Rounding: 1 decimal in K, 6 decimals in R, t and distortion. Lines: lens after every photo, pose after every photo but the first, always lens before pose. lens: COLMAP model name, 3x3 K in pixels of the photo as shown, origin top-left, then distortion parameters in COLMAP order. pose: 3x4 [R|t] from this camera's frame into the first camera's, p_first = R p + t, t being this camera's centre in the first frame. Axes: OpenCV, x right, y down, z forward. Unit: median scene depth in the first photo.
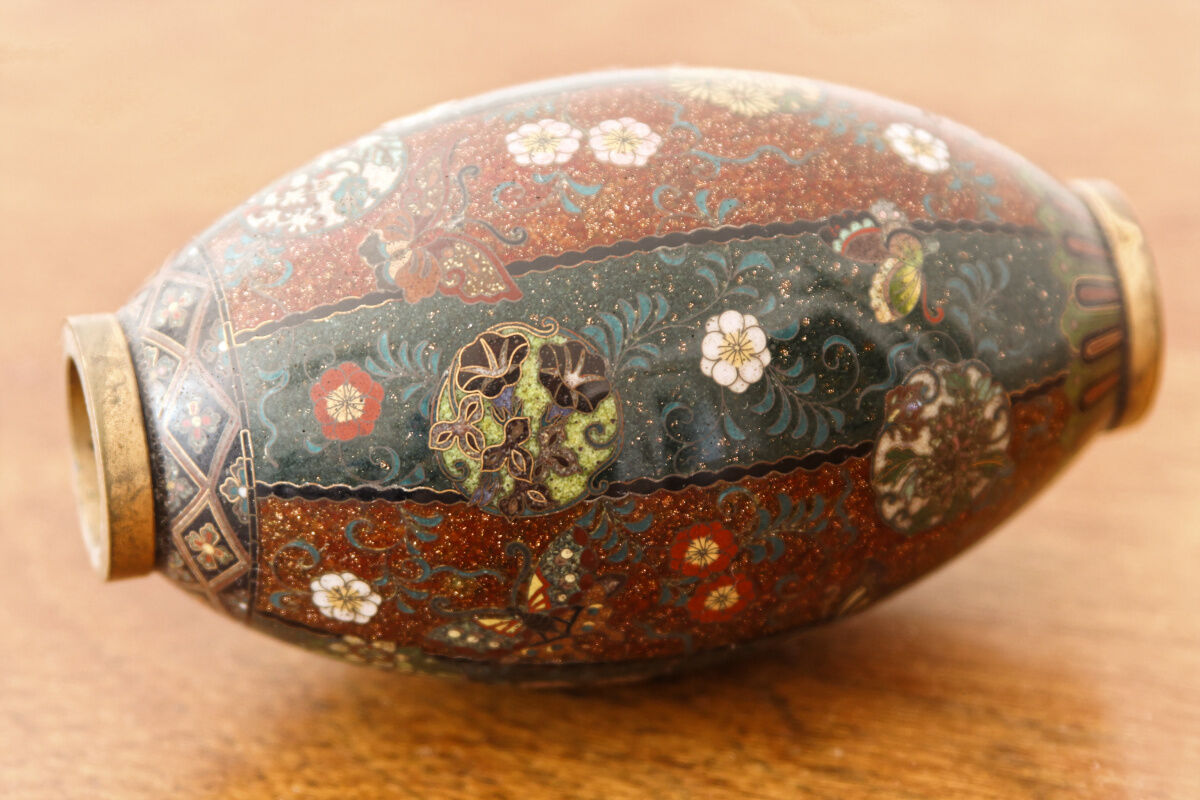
lens RADIAL K [[4340.1, 0, 600.0], [0, 4340.1, 400.0], [0, 0, 1]] dist [-0.047282, 0.872066]
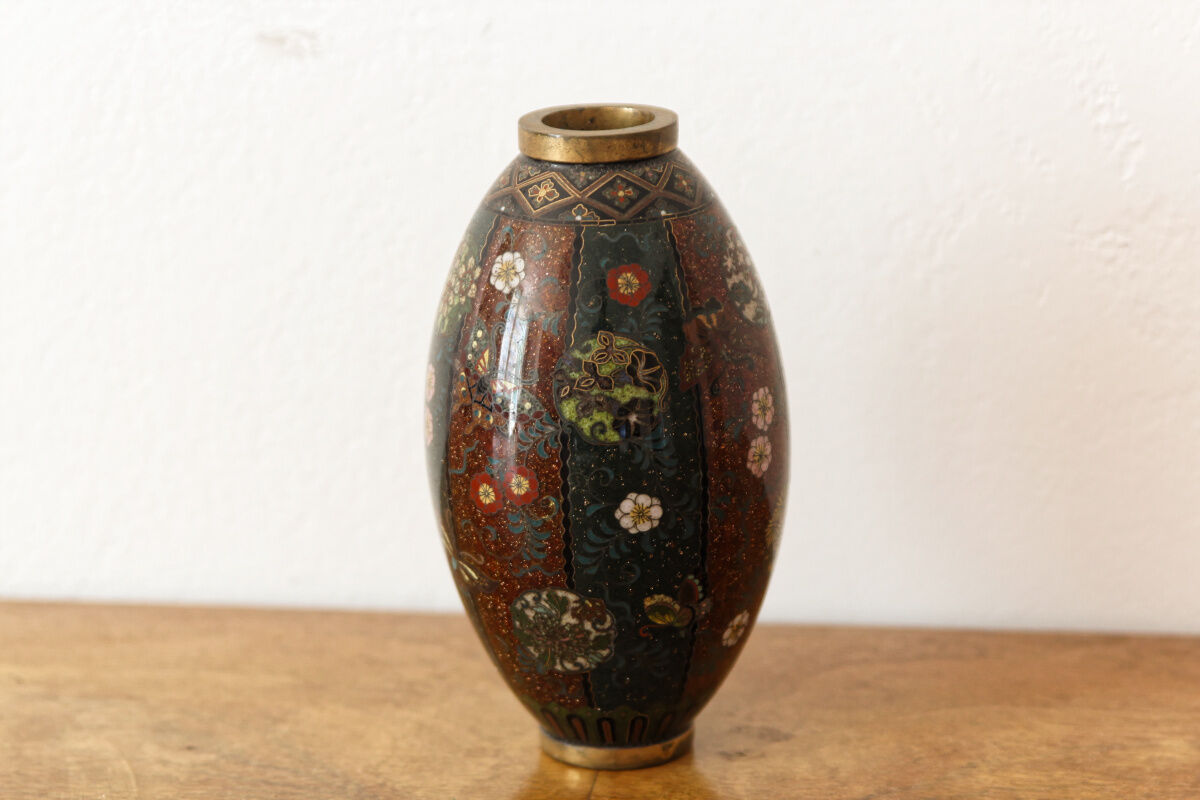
lens RADIAL K [[4940.3, 0, 600.0], [0, 4940.3, 400.0], [0, 0, 1]] dist [-0.018022, -0.036587]
pose [[-0.077204, 0.996884, 0.016167, -0.043019], [-0.986729, -0.074074, -0.144494, 0.284957], [-0.142847, -0.027107, 0.989374, -0.908200]]
